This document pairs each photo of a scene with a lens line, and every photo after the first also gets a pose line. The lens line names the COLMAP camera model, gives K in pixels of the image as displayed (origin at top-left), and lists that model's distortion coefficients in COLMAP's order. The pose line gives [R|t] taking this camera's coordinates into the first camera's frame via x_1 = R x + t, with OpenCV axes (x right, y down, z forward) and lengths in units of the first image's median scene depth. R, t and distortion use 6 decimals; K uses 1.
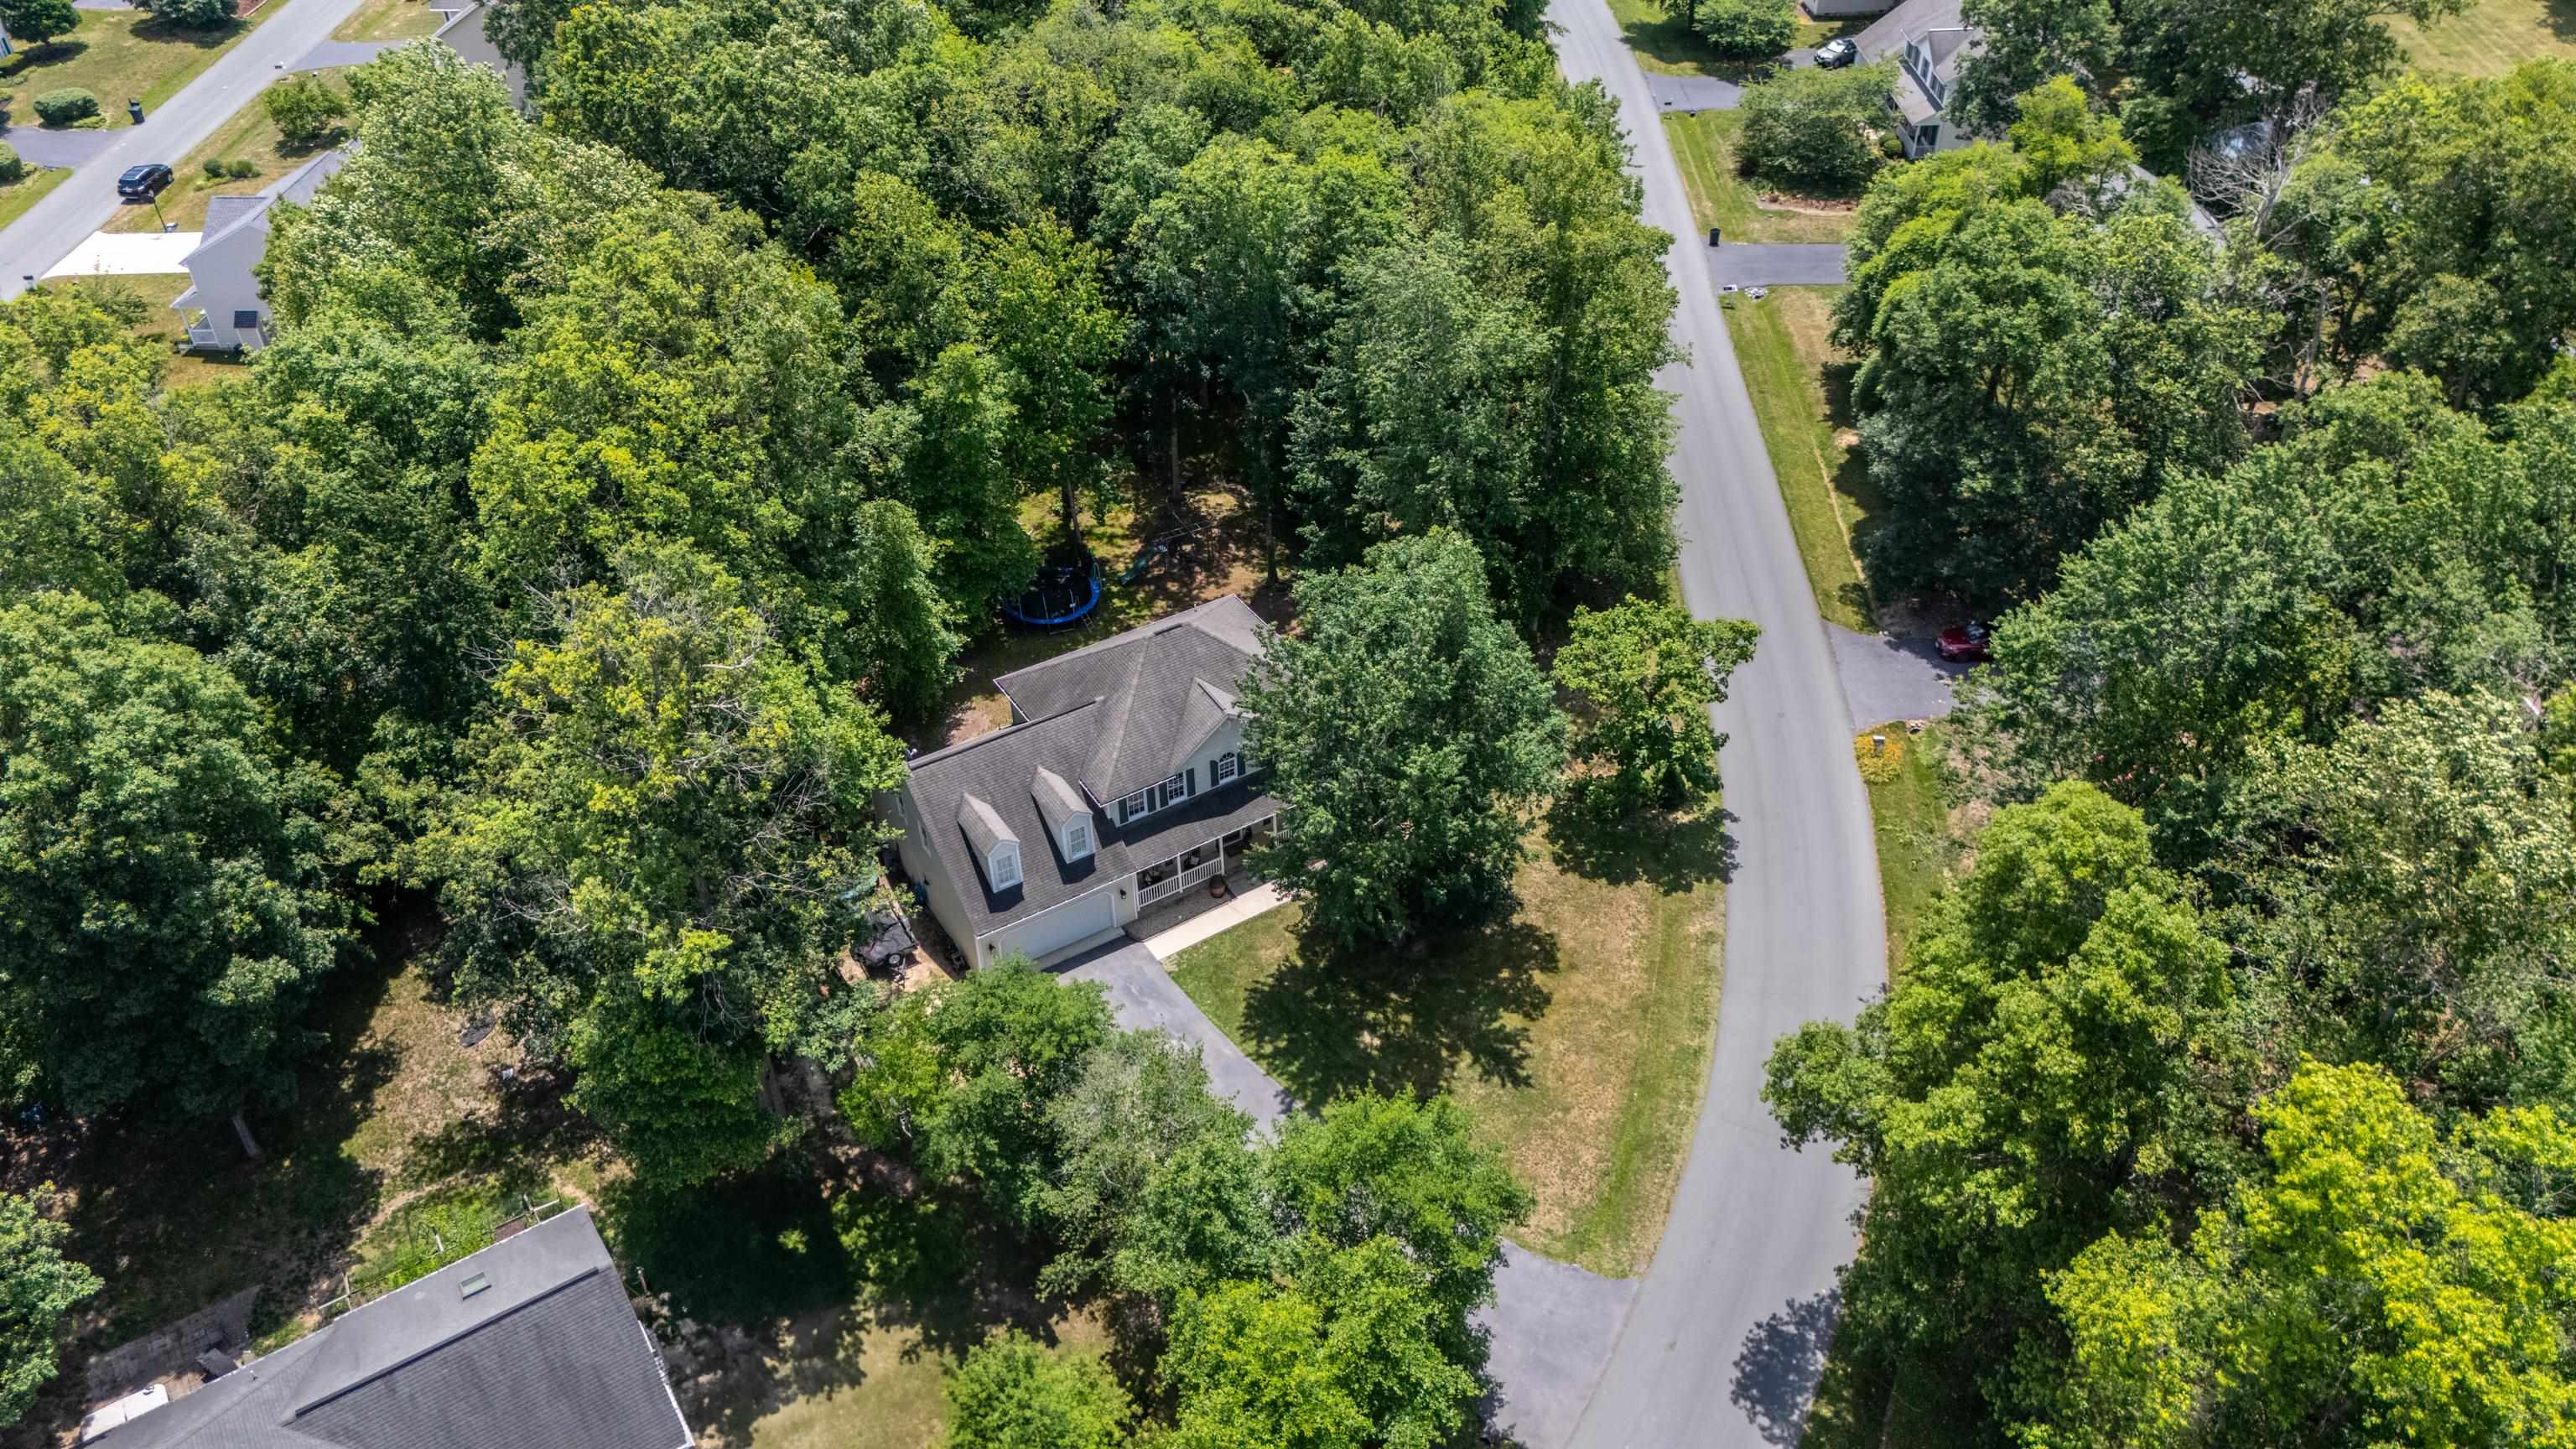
lens RADIAL K [[1918.7, 0, 1286.2], [0, 1918.7, 693.2], [0, 0, 1]] dist [0.085580, 0.000686]
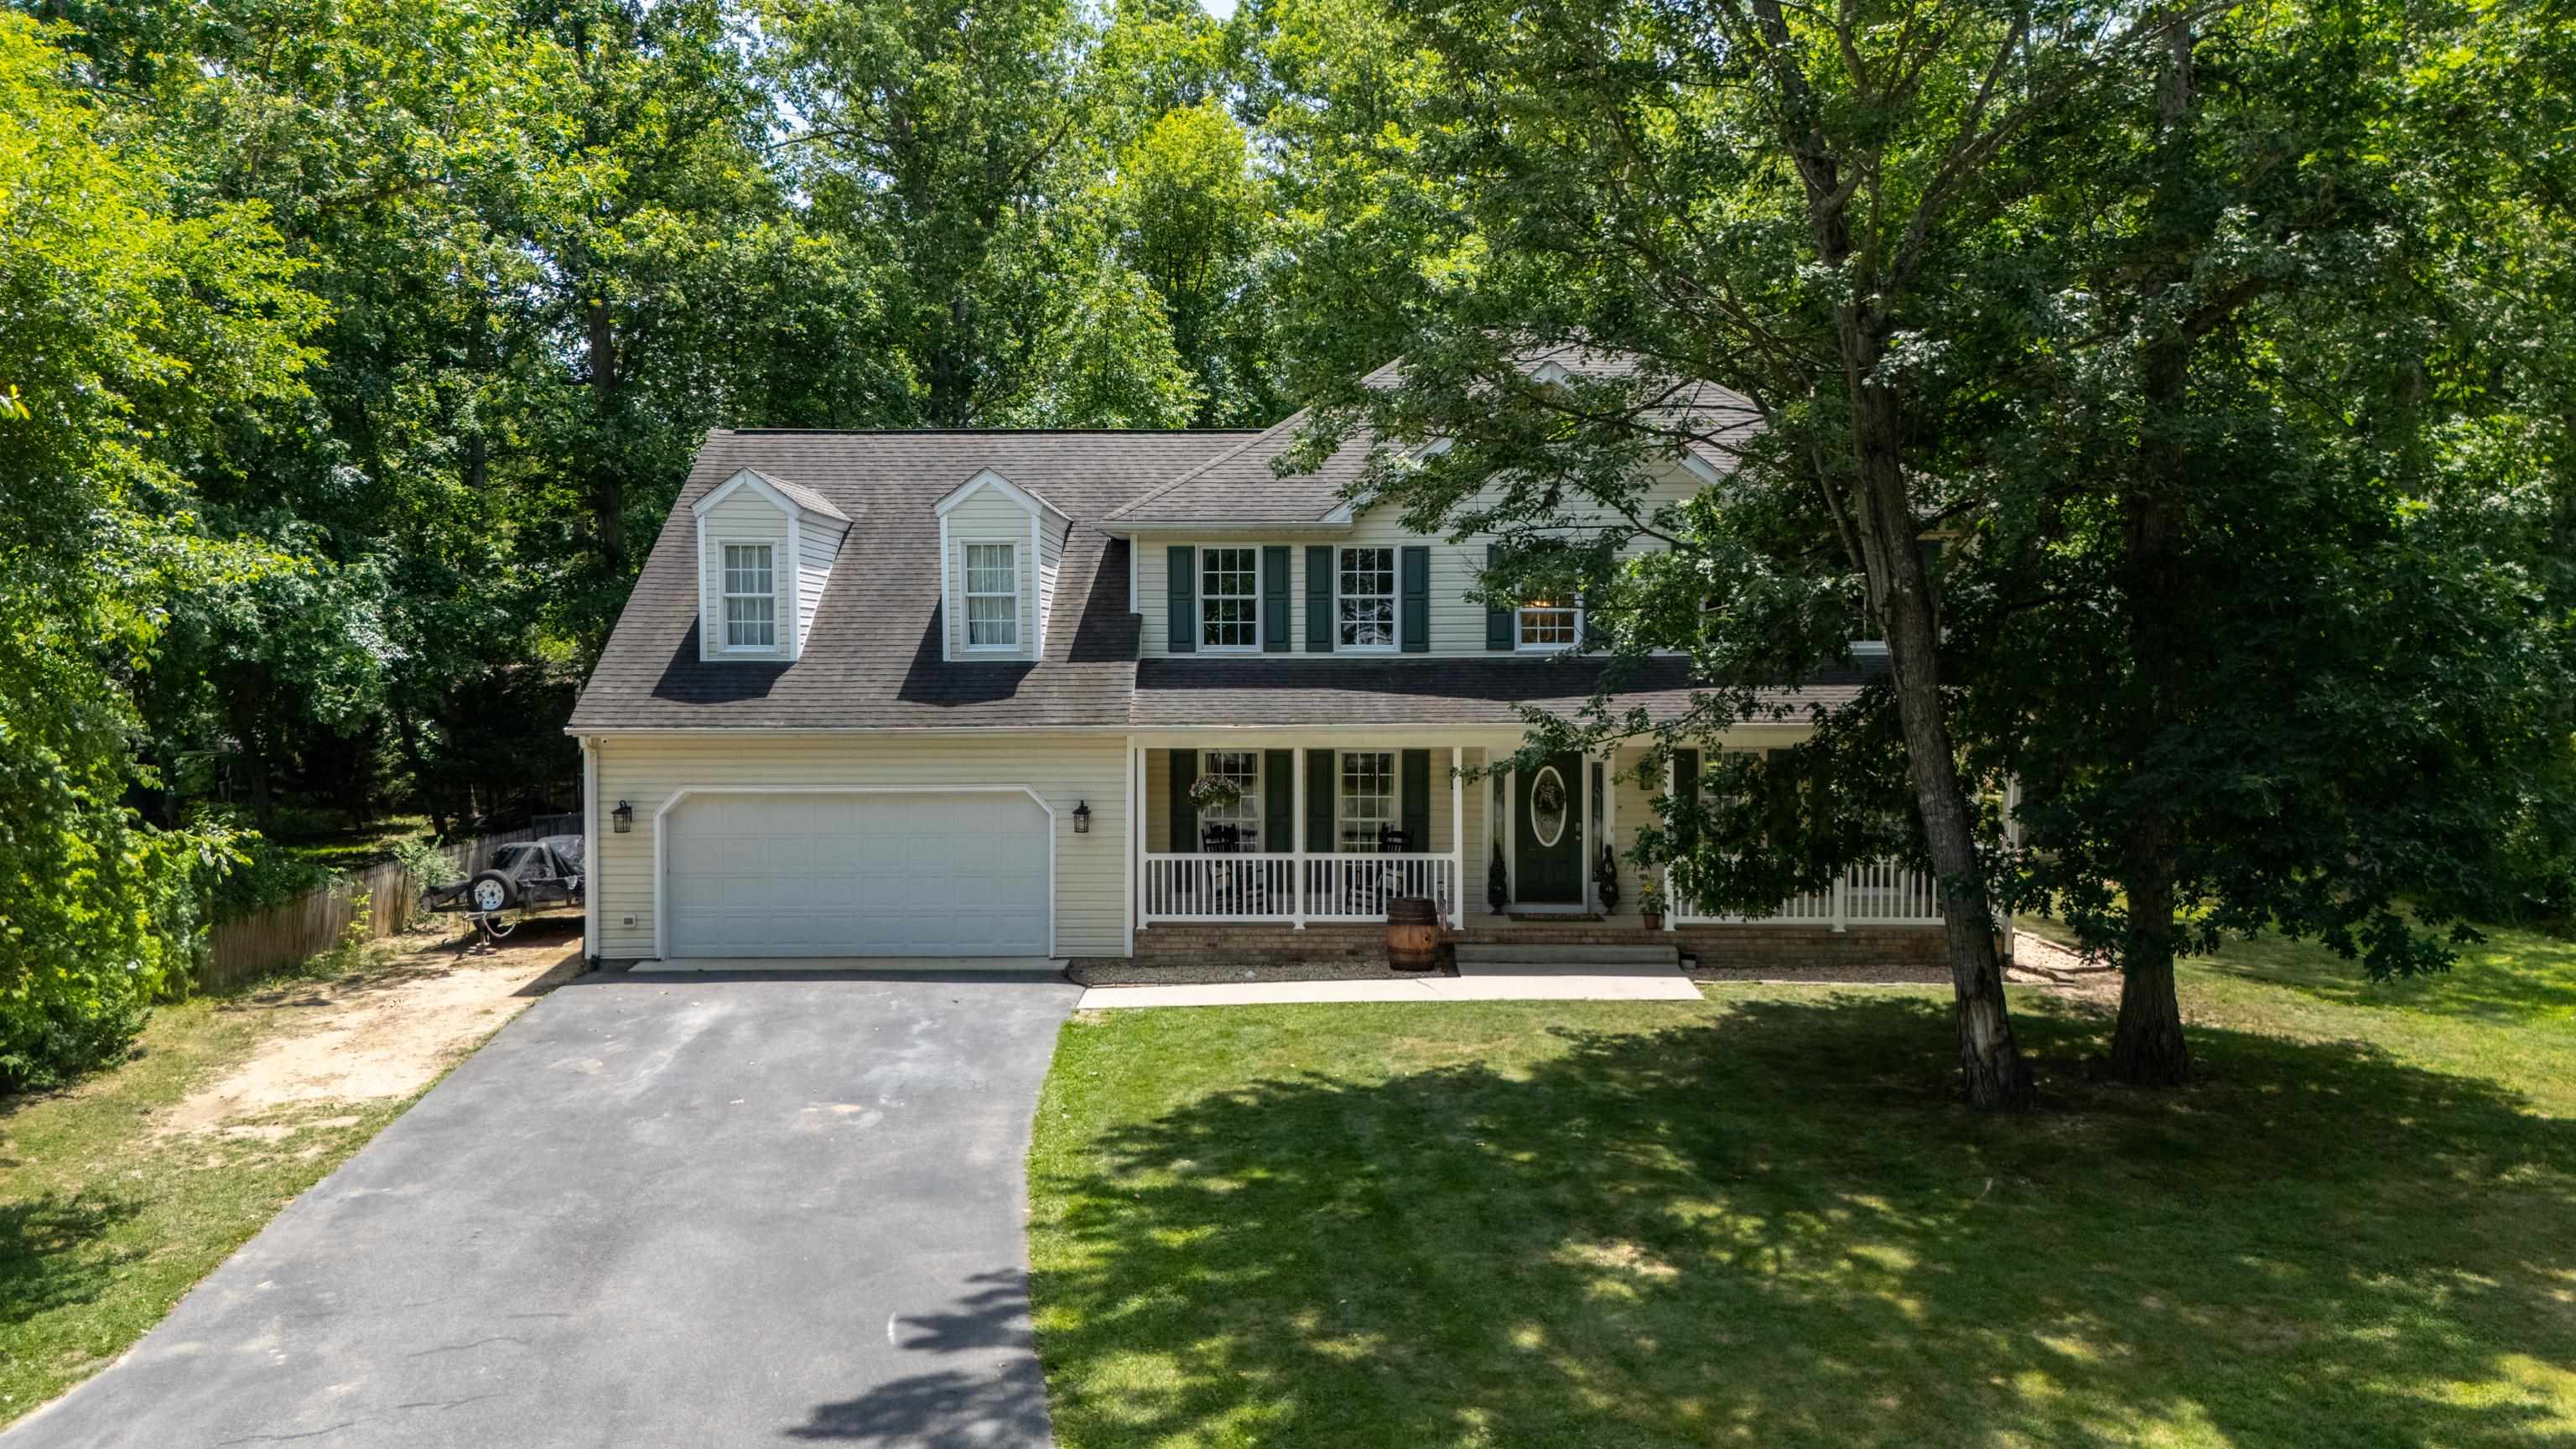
lens RADIAL K [[1918.7, 0, 1286.2], [0, 1918.7, 693.2], [0, 0, 1]] dist [0.085580, 0.000686]
pose [[0.841714, 0.035484, -0.538756, 0.106821], [-0.333394, 0.819041, -0.466927, 0.220192], [0.424695, 0.572637, 0.701228, 0.784055]]
